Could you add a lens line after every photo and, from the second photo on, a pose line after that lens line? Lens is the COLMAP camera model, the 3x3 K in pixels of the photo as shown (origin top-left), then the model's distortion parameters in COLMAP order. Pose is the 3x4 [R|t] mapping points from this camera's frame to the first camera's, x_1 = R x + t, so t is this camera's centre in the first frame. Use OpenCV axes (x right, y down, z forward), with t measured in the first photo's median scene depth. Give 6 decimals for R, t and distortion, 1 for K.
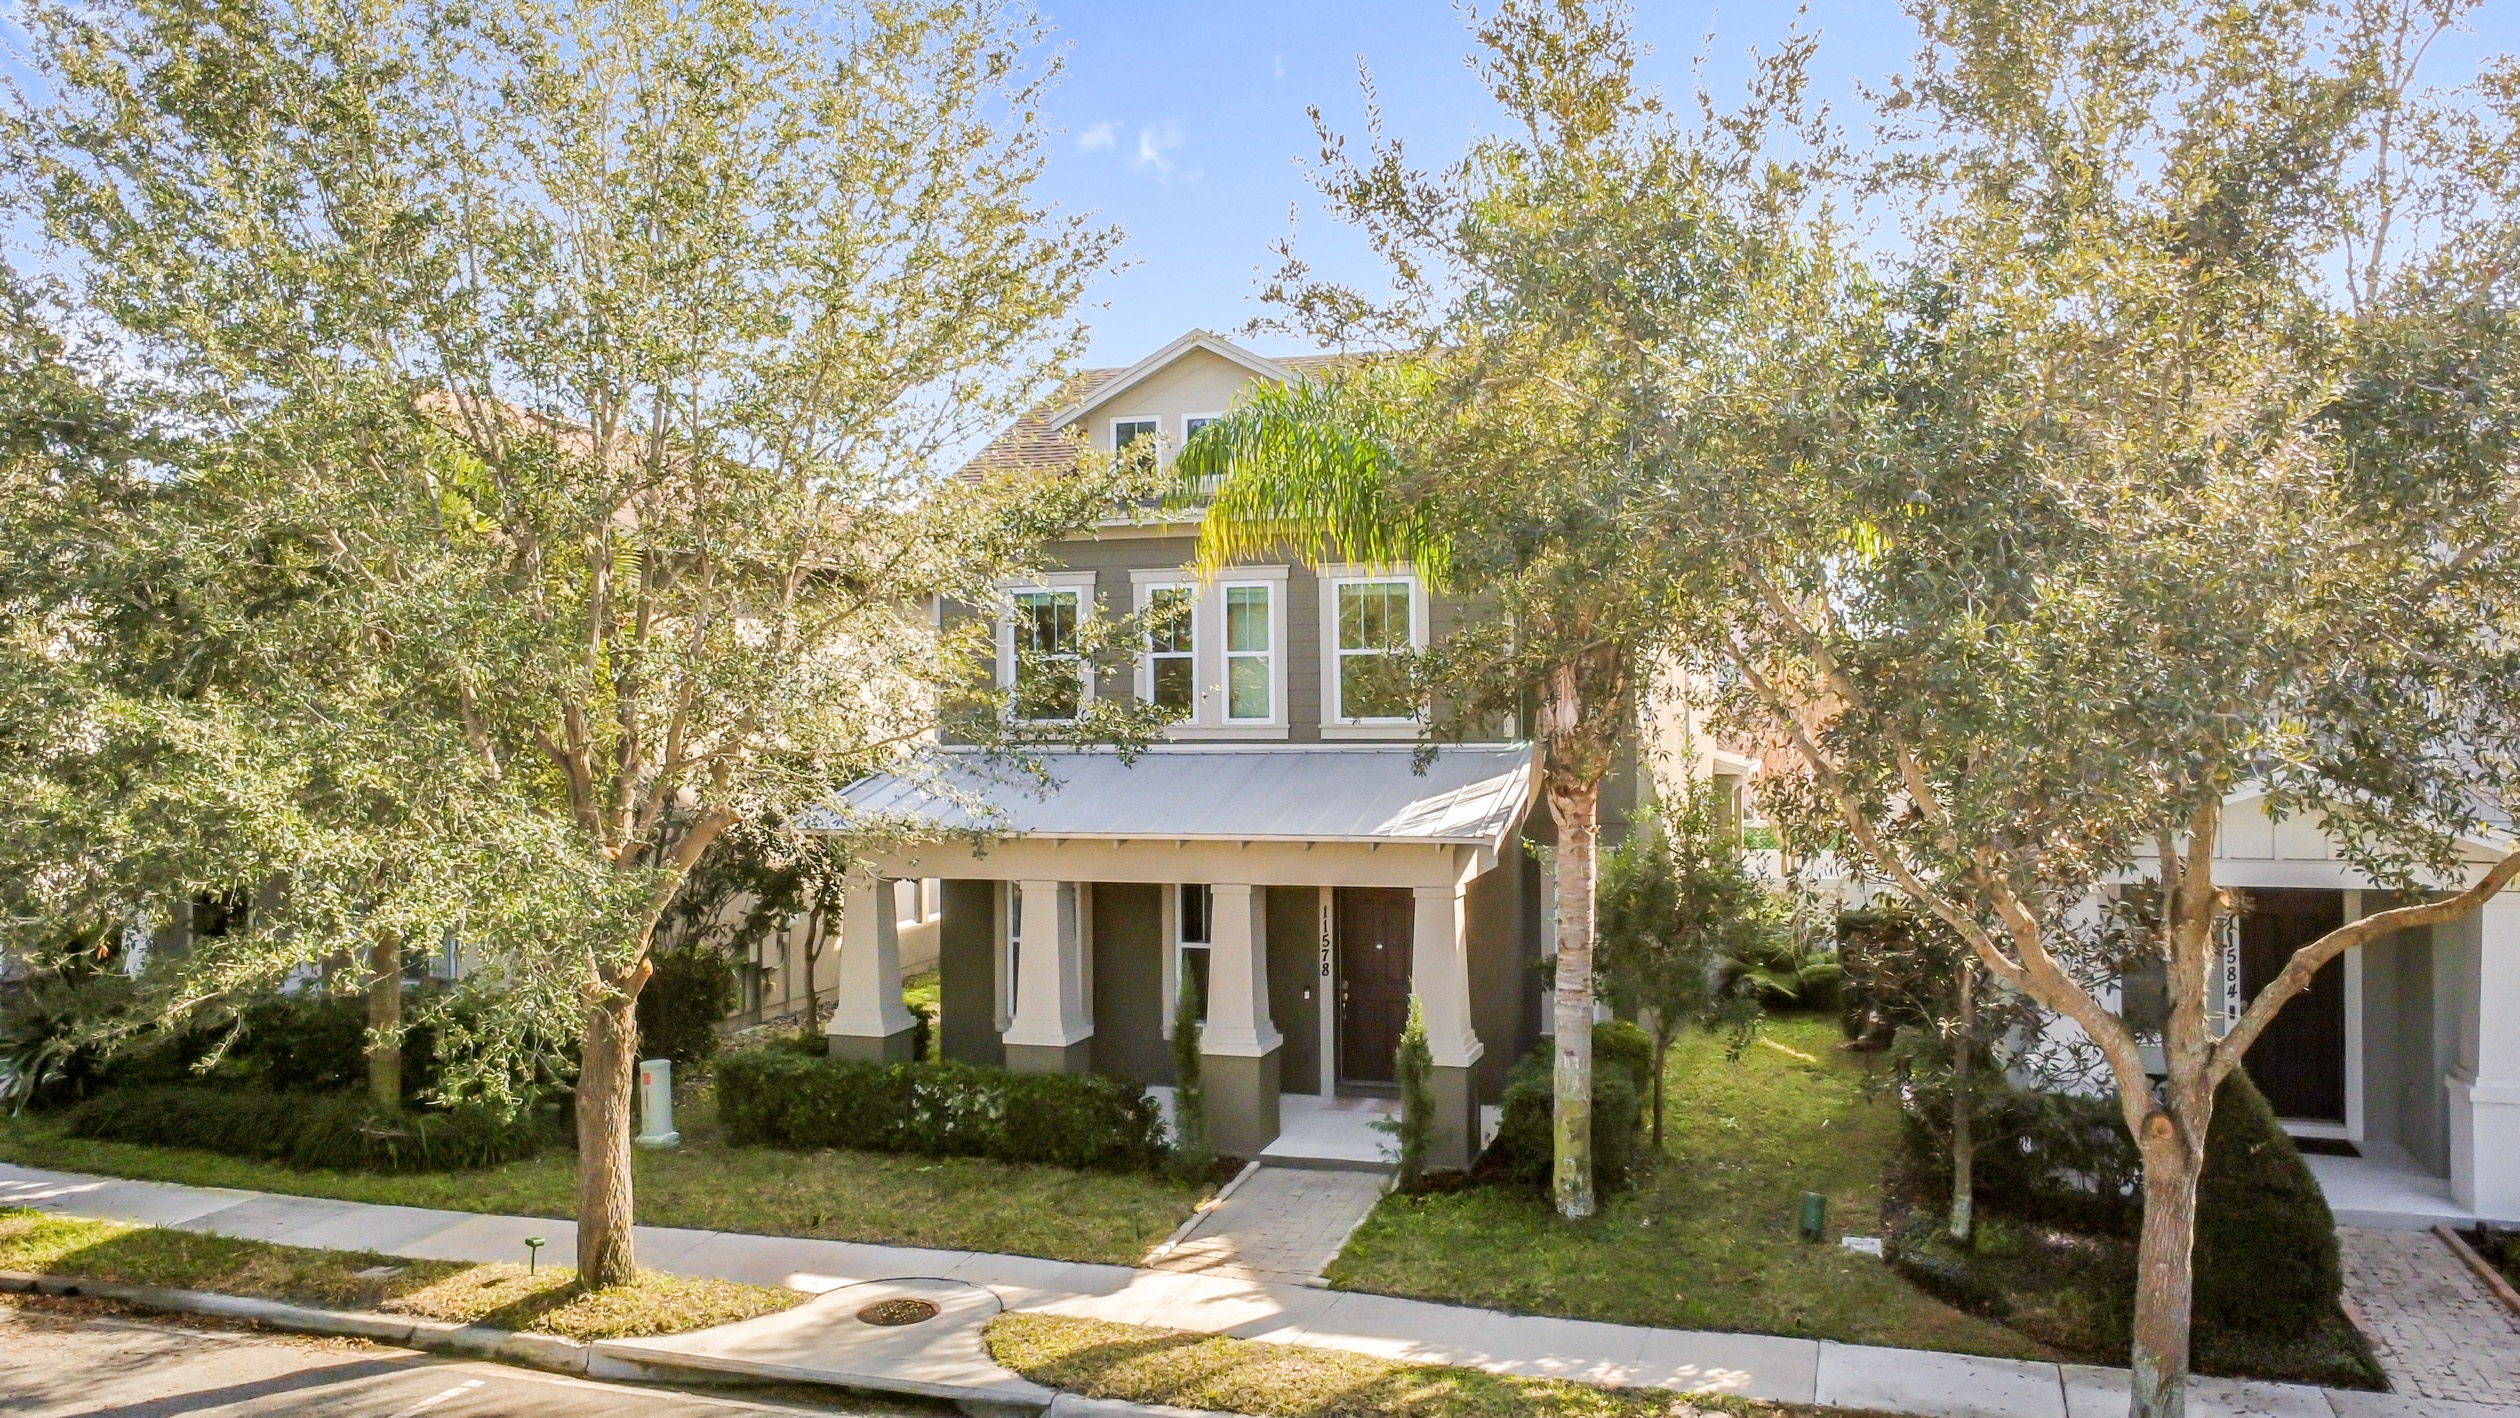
lens RADIAL K [[1953.9, 0, 1260.0], [0, 1953.9, 709.0], [0, 0, 1]] dist [-0.036791, 0.007955]
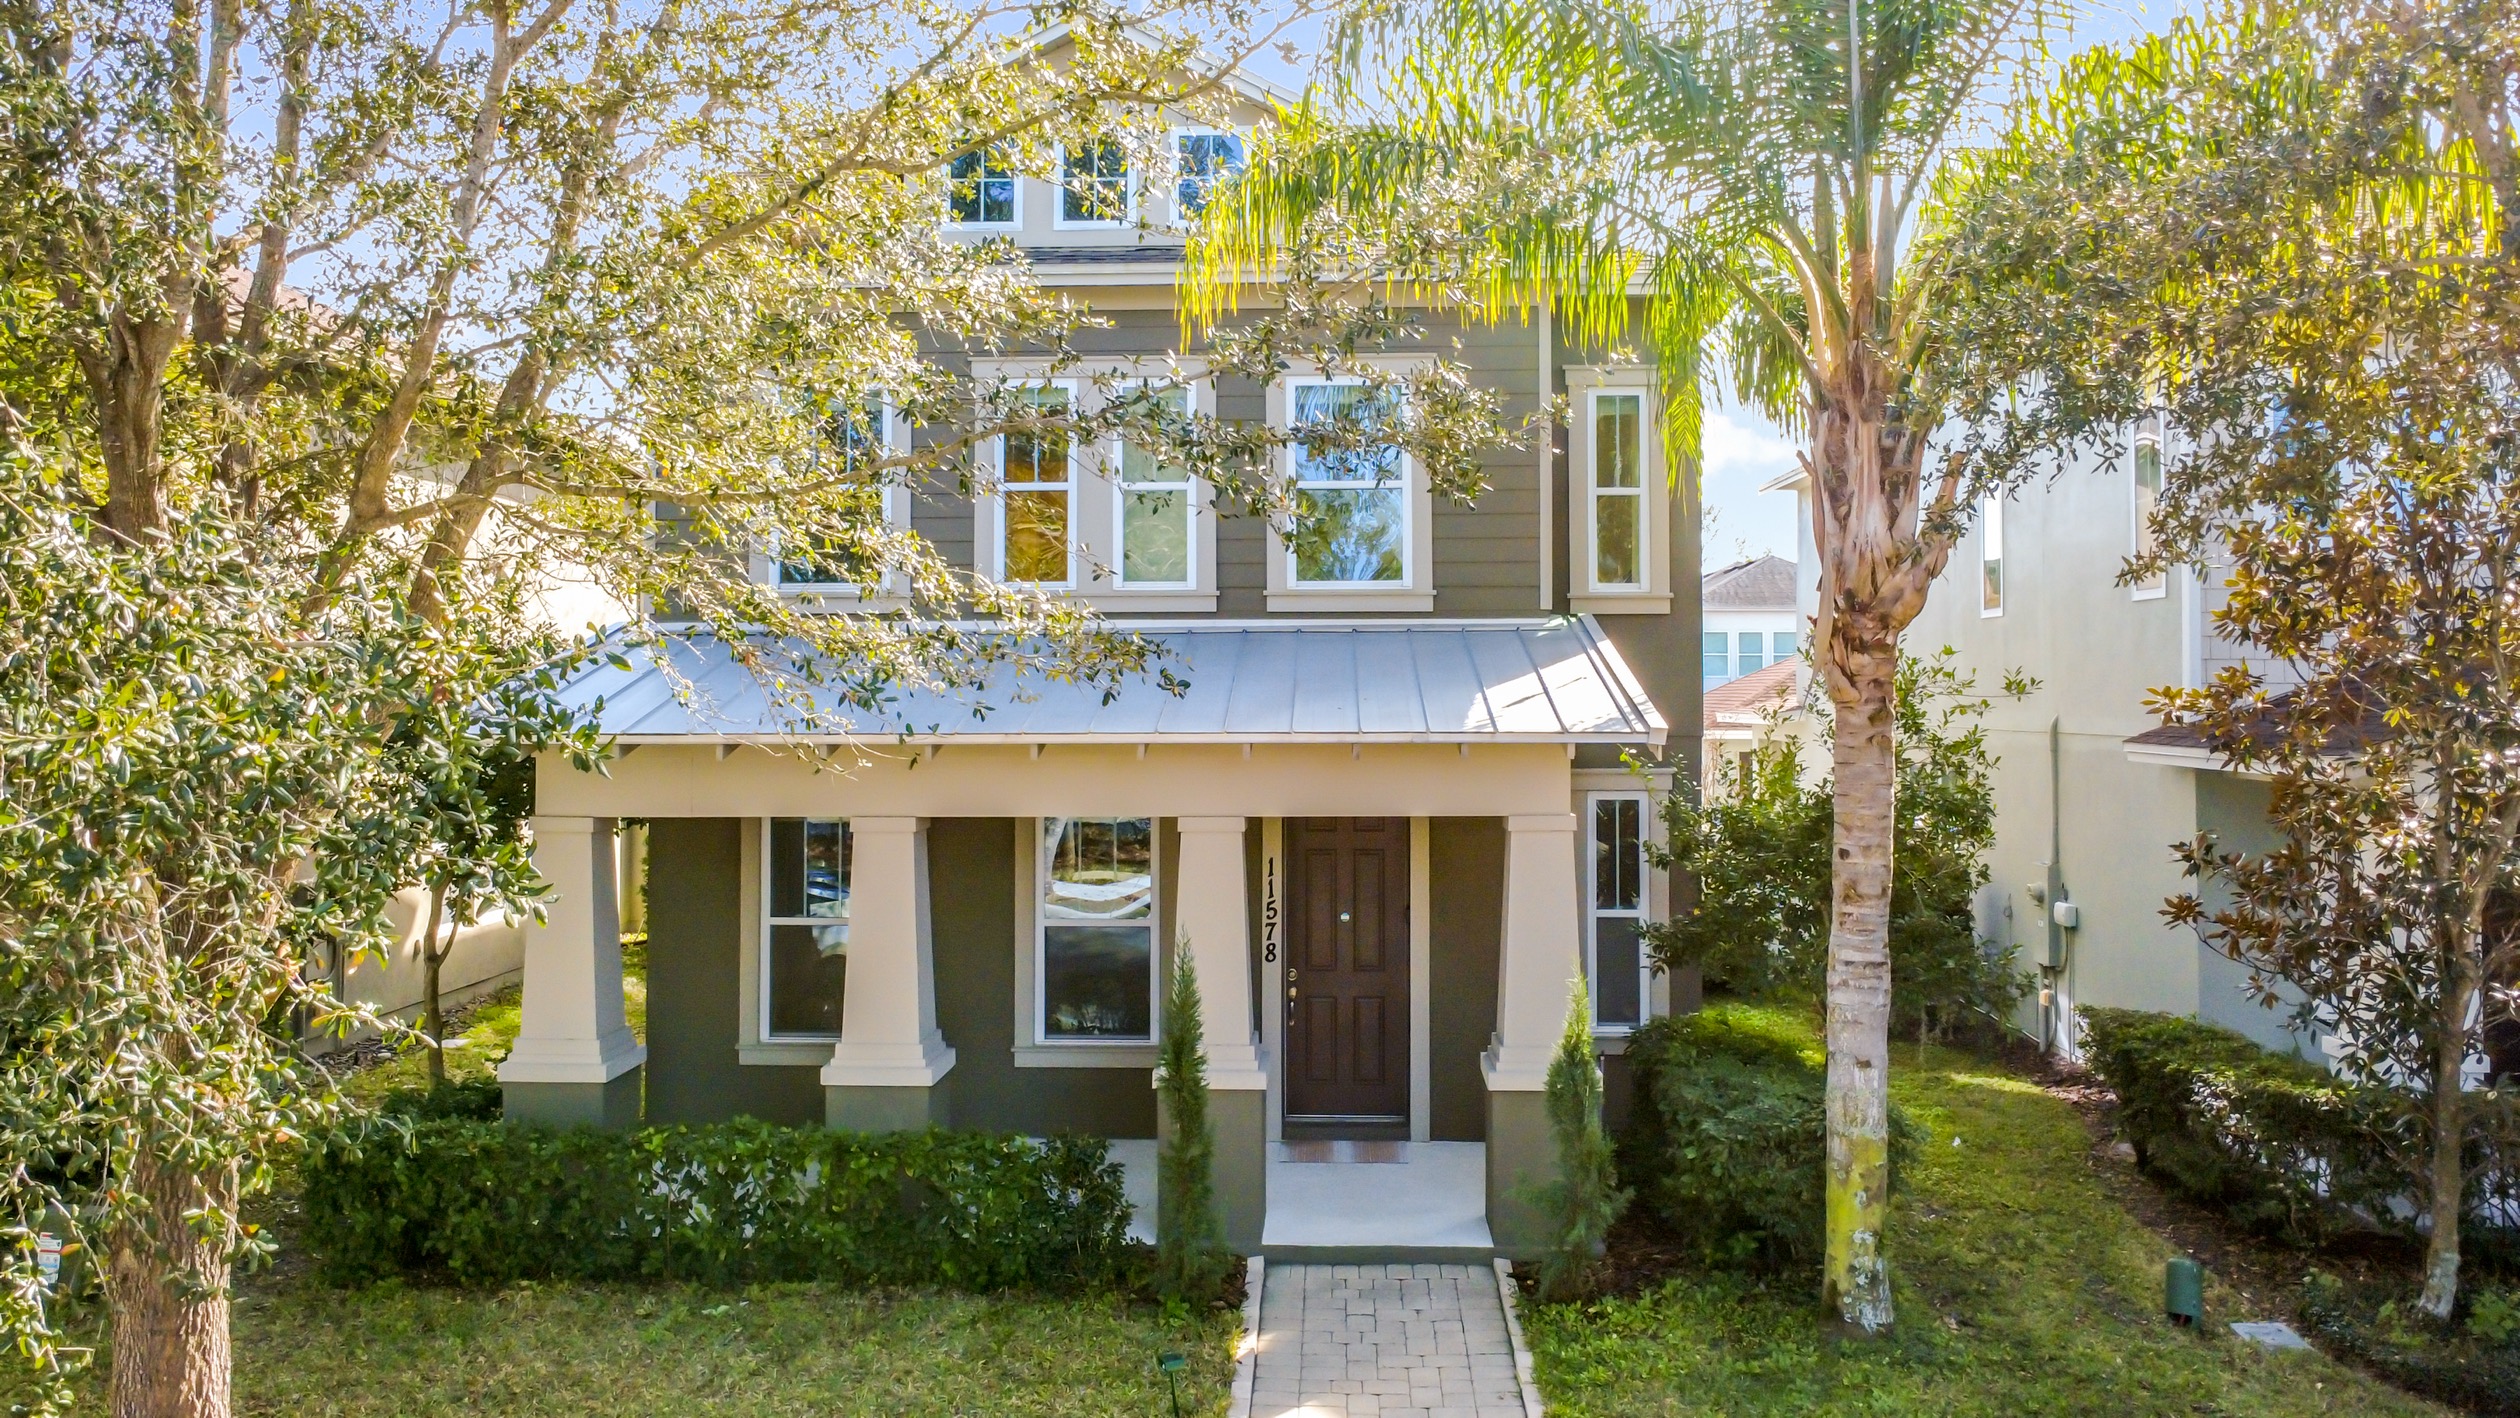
lens RADIAL K [[1953.9, 0, 1260.0], [0, 1953.9, 709.0], [0, 0, 1]] dist [-0.036791, 0.007955]
pose [[0.963135, 0.007142, 0.268923, -0.175269], [-0.006174, 0.999971, -0.004445, 0.060294], [-0.268947, 0.002621, 0.963152, 0.407104]]
